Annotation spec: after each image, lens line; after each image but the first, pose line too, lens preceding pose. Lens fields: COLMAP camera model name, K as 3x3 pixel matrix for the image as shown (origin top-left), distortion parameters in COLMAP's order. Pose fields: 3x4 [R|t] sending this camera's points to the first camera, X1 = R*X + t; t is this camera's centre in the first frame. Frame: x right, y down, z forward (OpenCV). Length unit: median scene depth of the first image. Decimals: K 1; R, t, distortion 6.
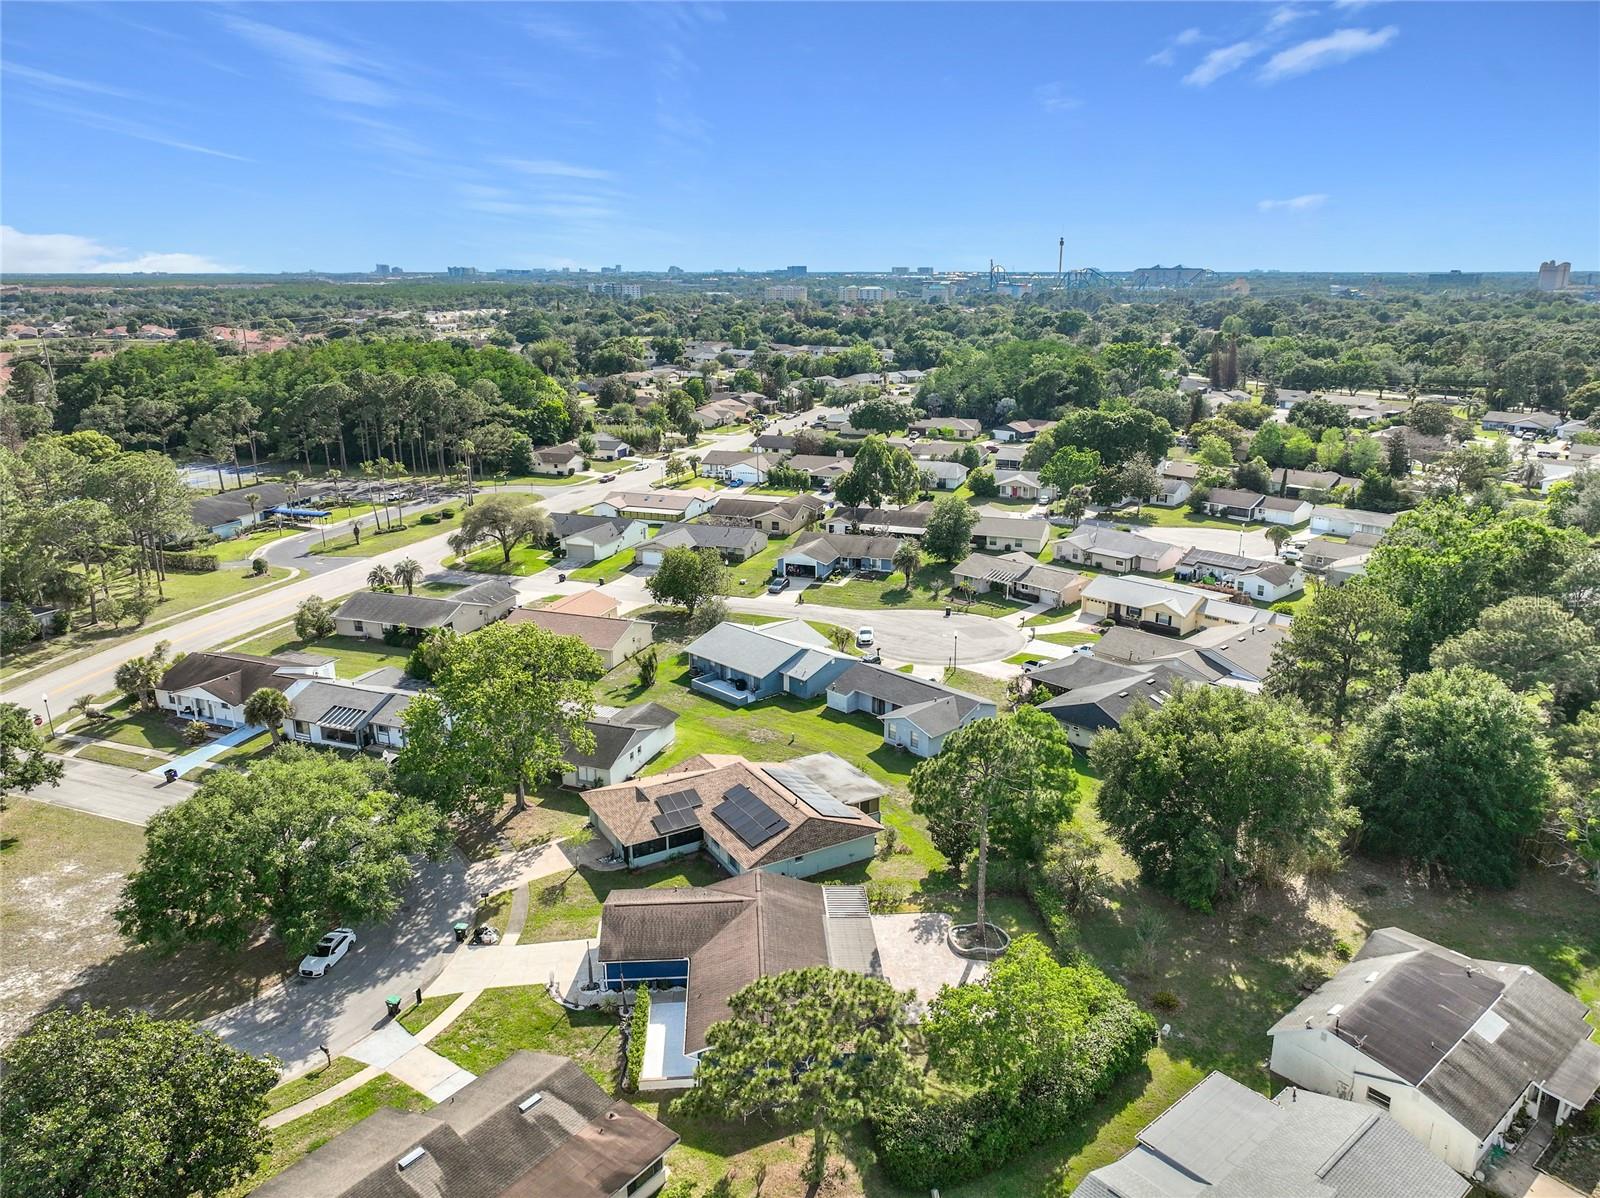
lens RADIAL K [[1125.6, 0, 798.8], [0, 1125.6, 611.1], [0, 0, 1]] dist [-0.000465, 0.005110]
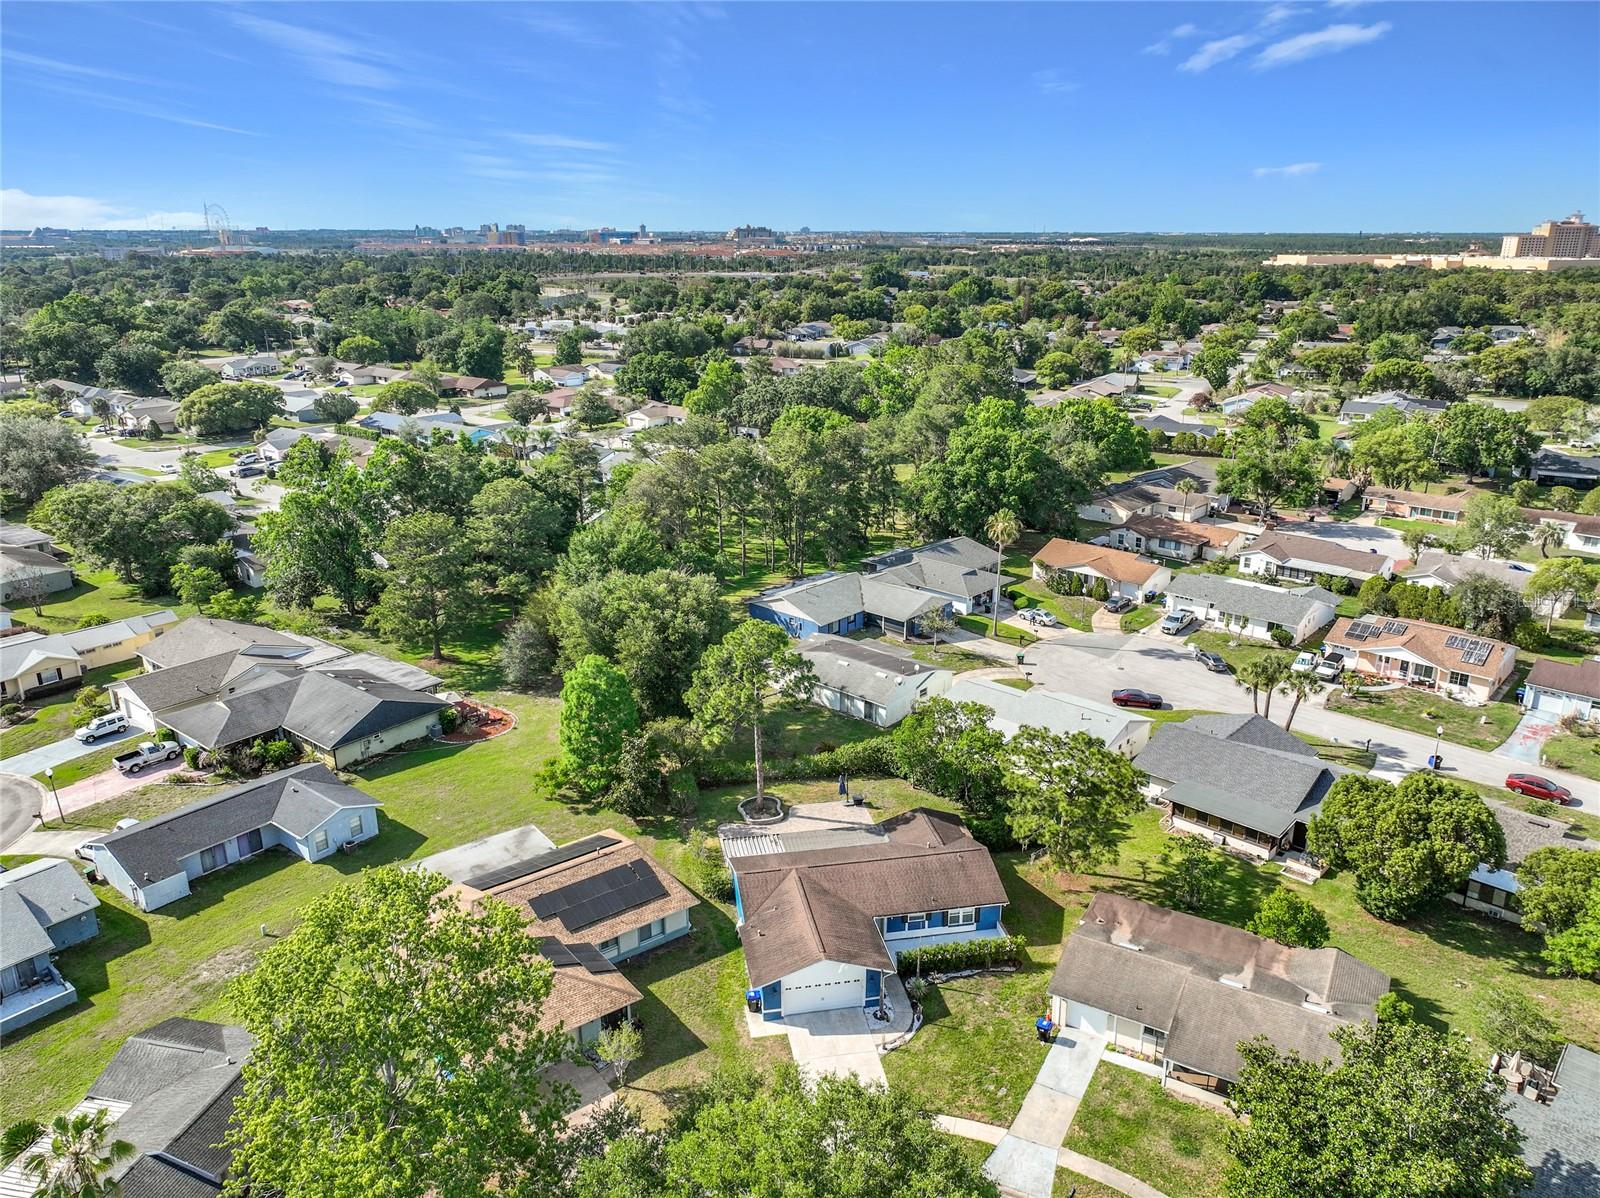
lens RADIAL K [[1140.3, 0, 796.4], [0, 1140.3, 605.4], [0, 0, 1]] dist [-0.002757, 0.007874]
pose [[-0.116184, -0.311365, 0.943161, -0.975131], [0.289004, 0.897906, 0.332026, -0.308839], [-0.950252, 0.311153, -0.014336, 0.992313]]
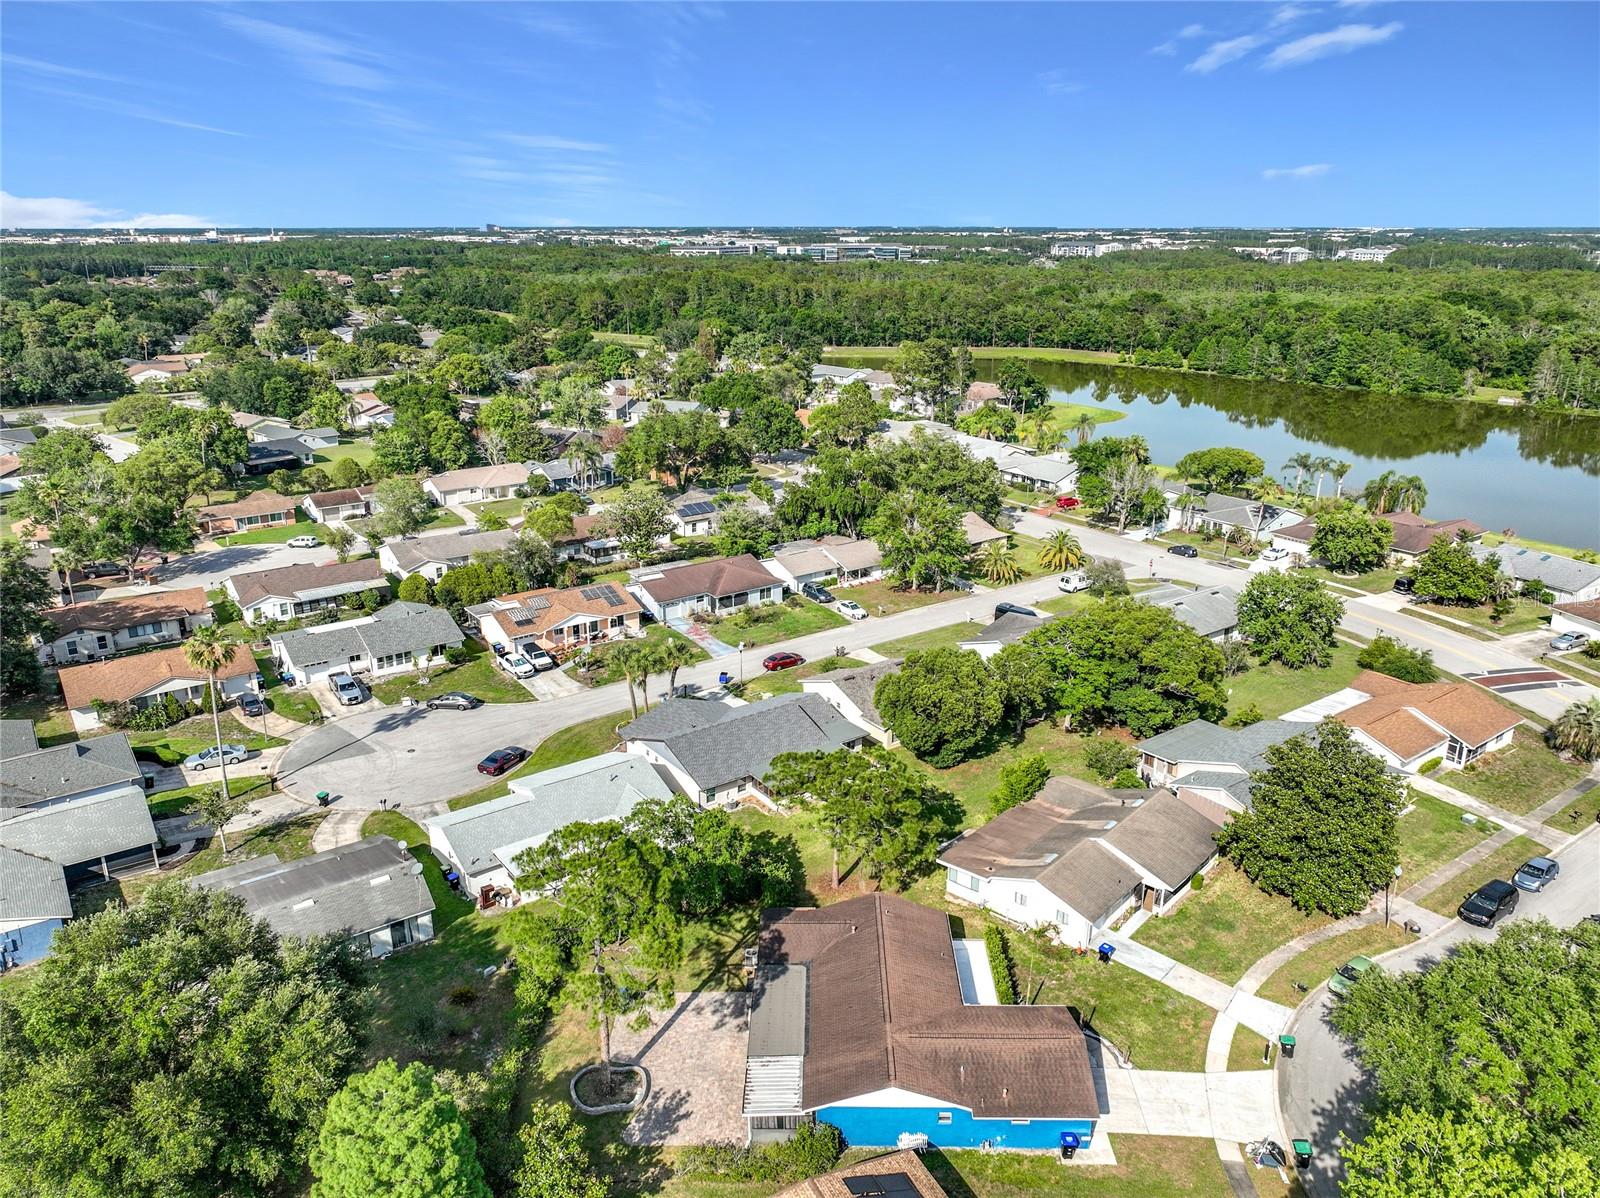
lens RADIAL K [[1163.5, 0, 804.8], [0, 1163.5, 630.3], [0, 0, 1]] dist [-0.004479, 0.000256]
pose [[-0.997448, -0.023050, 0.067569, -0.025816], [0.021424, 0.806185, 0.591276, -0.479811], [-0.068102, 0.591215, -0.803634, 1.574716]]
